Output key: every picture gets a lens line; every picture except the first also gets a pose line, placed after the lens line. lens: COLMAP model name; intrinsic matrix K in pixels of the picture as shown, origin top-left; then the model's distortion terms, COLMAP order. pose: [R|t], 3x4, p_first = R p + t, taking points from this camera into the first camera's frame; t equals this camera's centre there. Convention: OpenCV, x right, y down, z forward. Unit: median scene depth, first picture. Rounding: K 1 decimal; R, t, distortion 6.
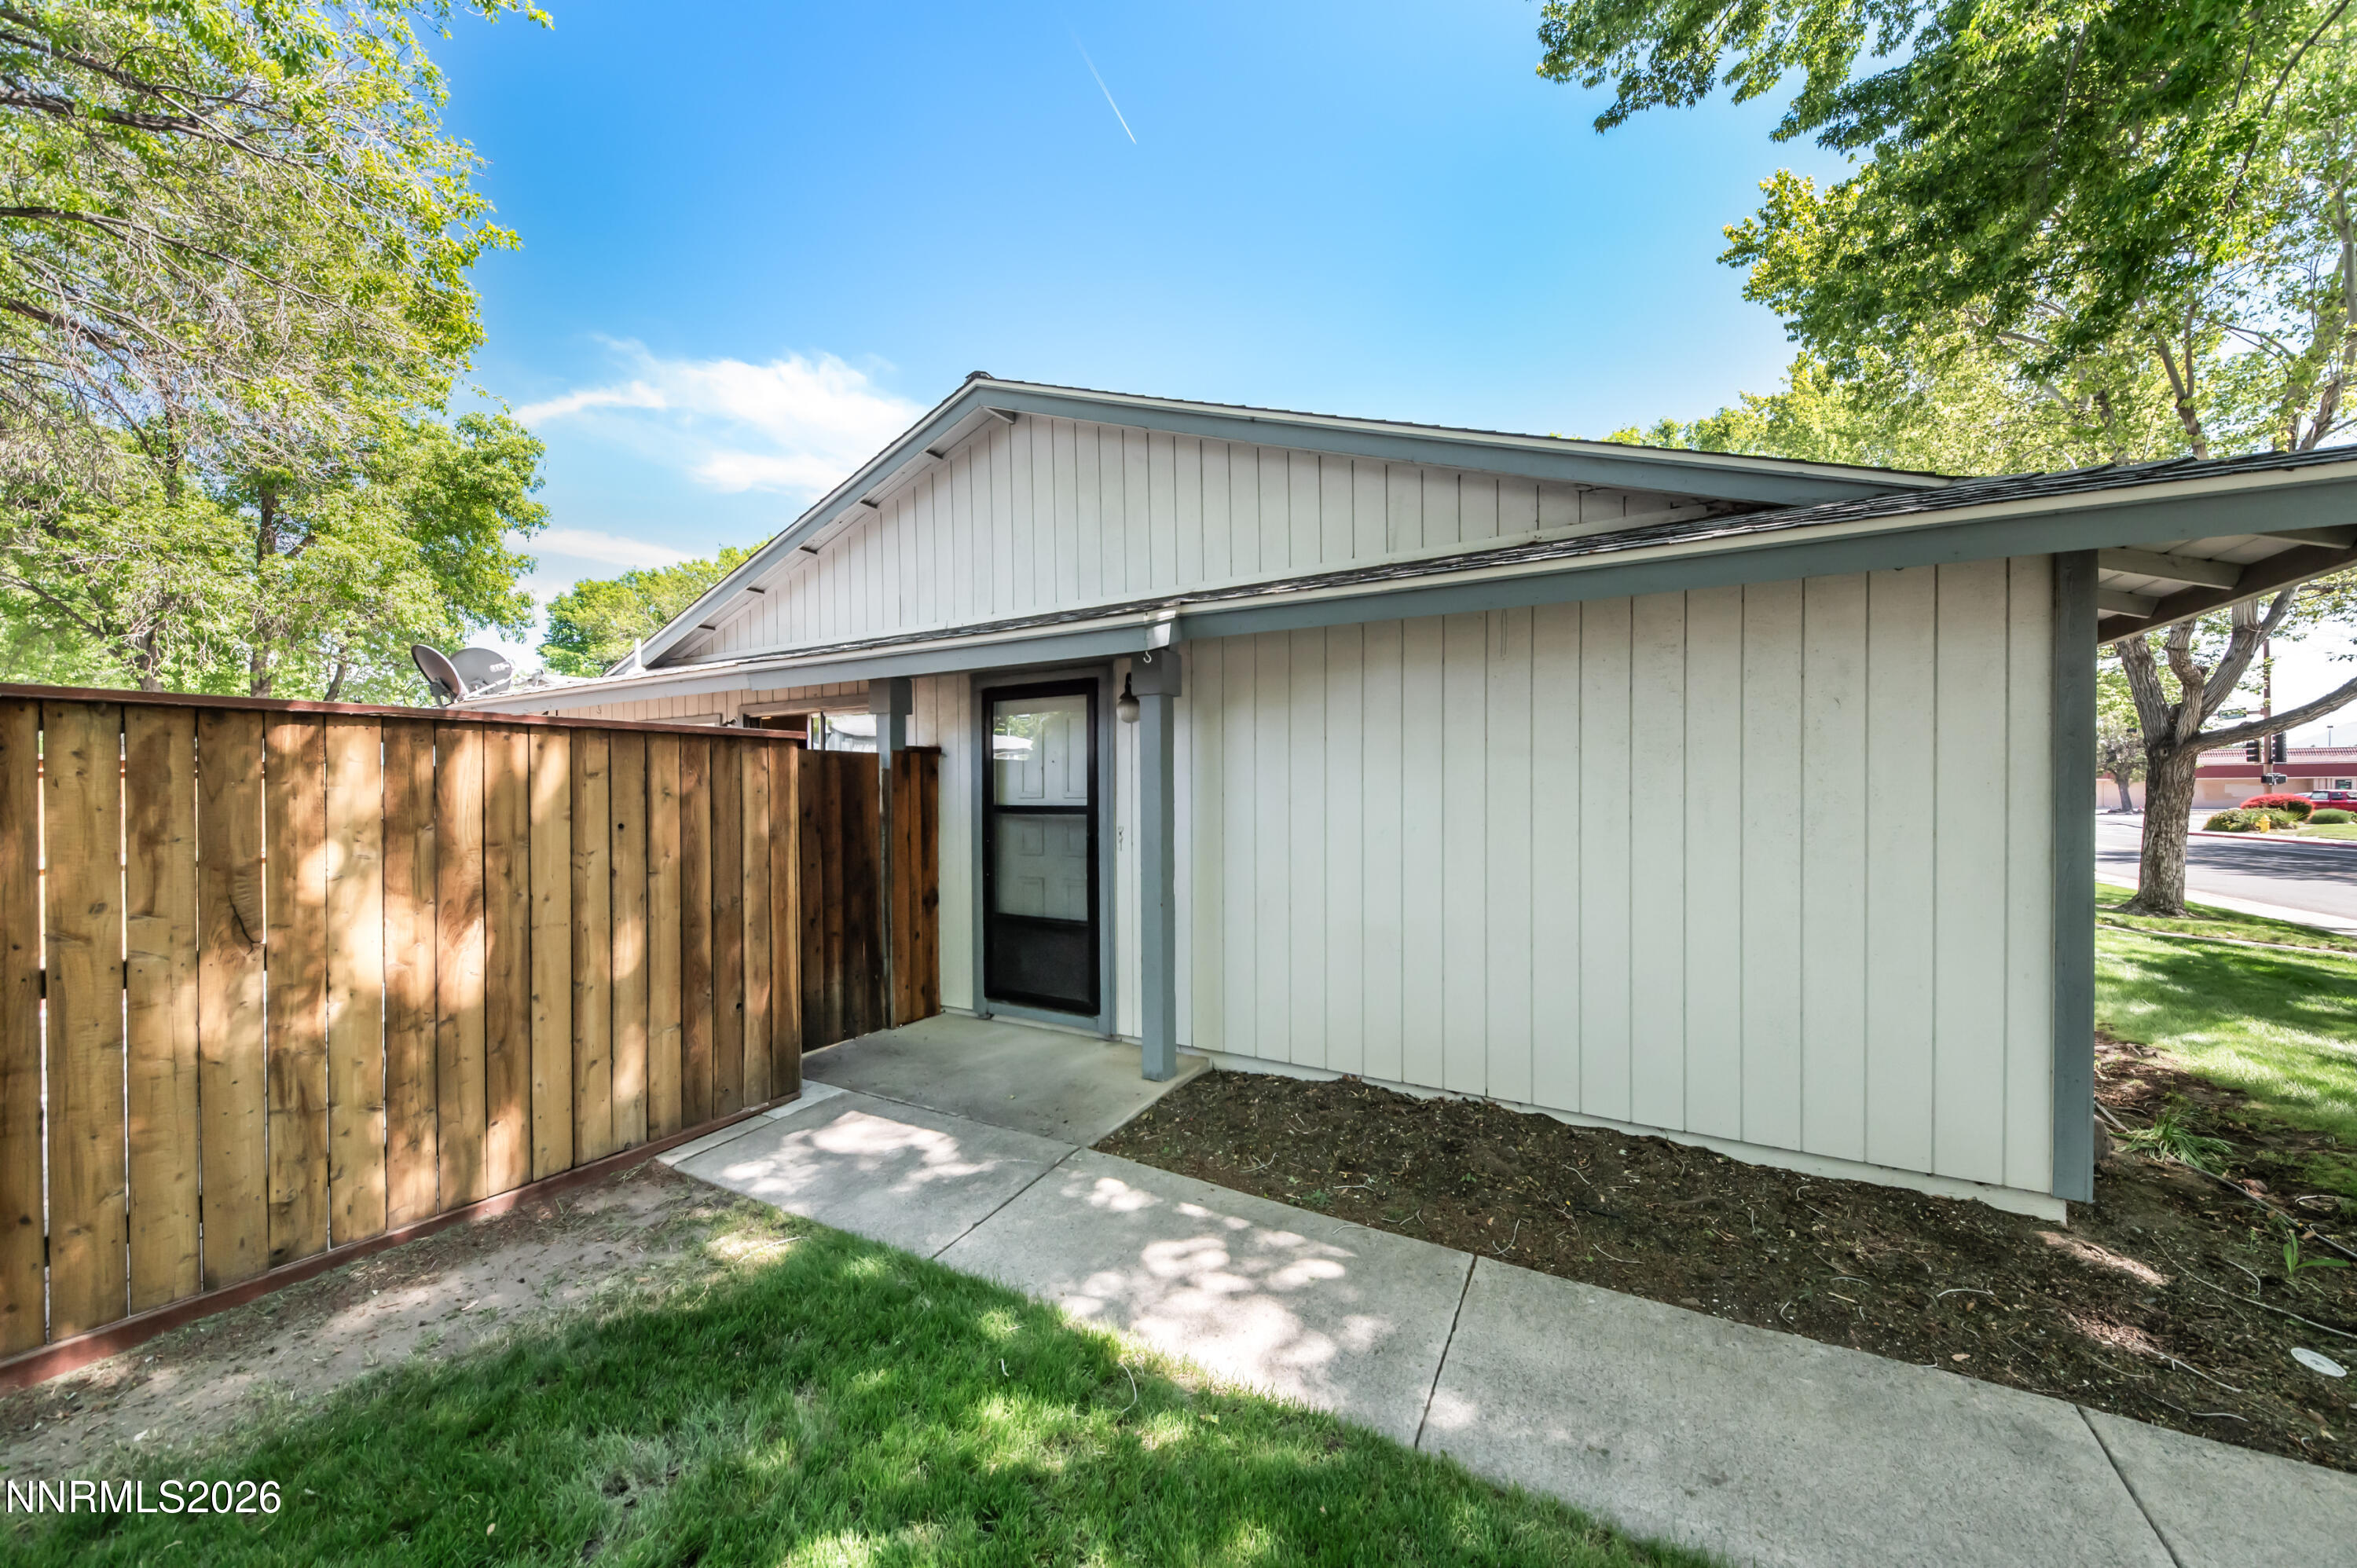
lens RADIAL K [[830.9, 0, 1190.3], [0, 830.9, 793.4], [0, 0, 1]] dist [0.000329, -0.000379]
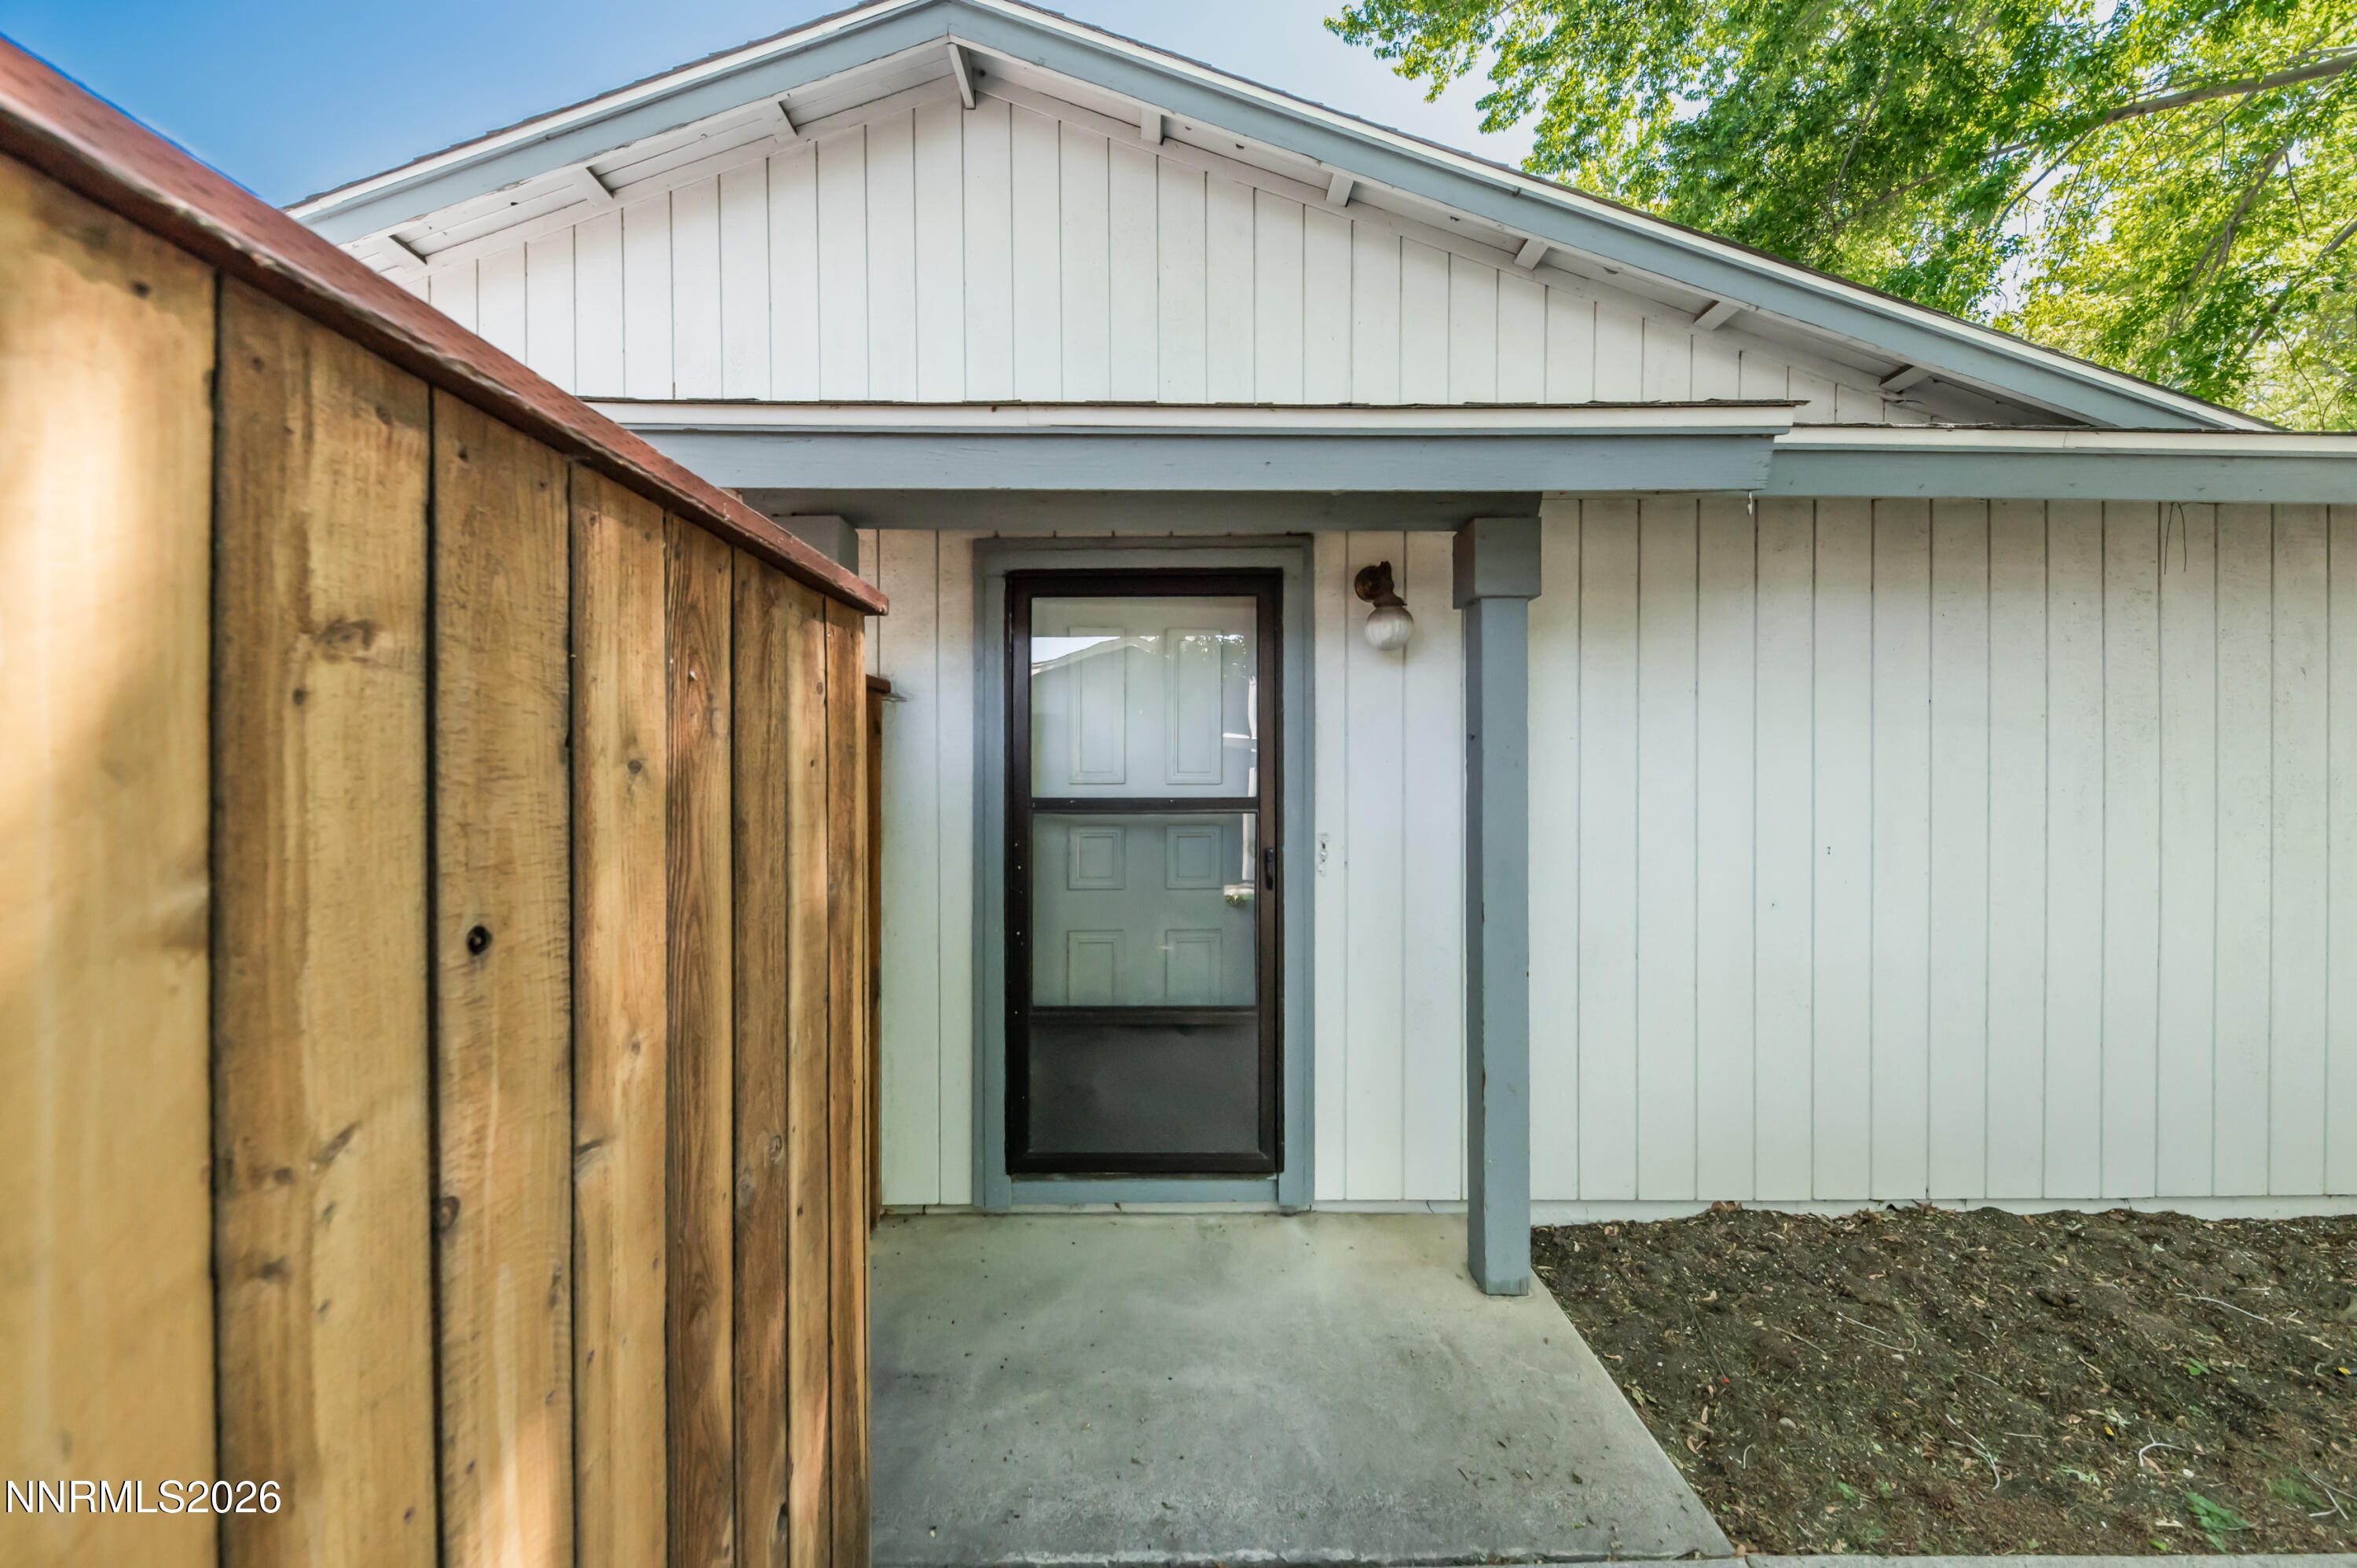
lens RADIAL K [[843.8, 0, 1181.6], [0, 843.8, 776.8], [0, 0, 1]] dist [0.027401, -0.015058]
pose [[0.870425, 0.003207, 0.492291, -0.577957], [-0.000936, 0.999988, -0.004859, 0.004533], [-0.492300, 0.003769, 0.870417, 0.686404]]
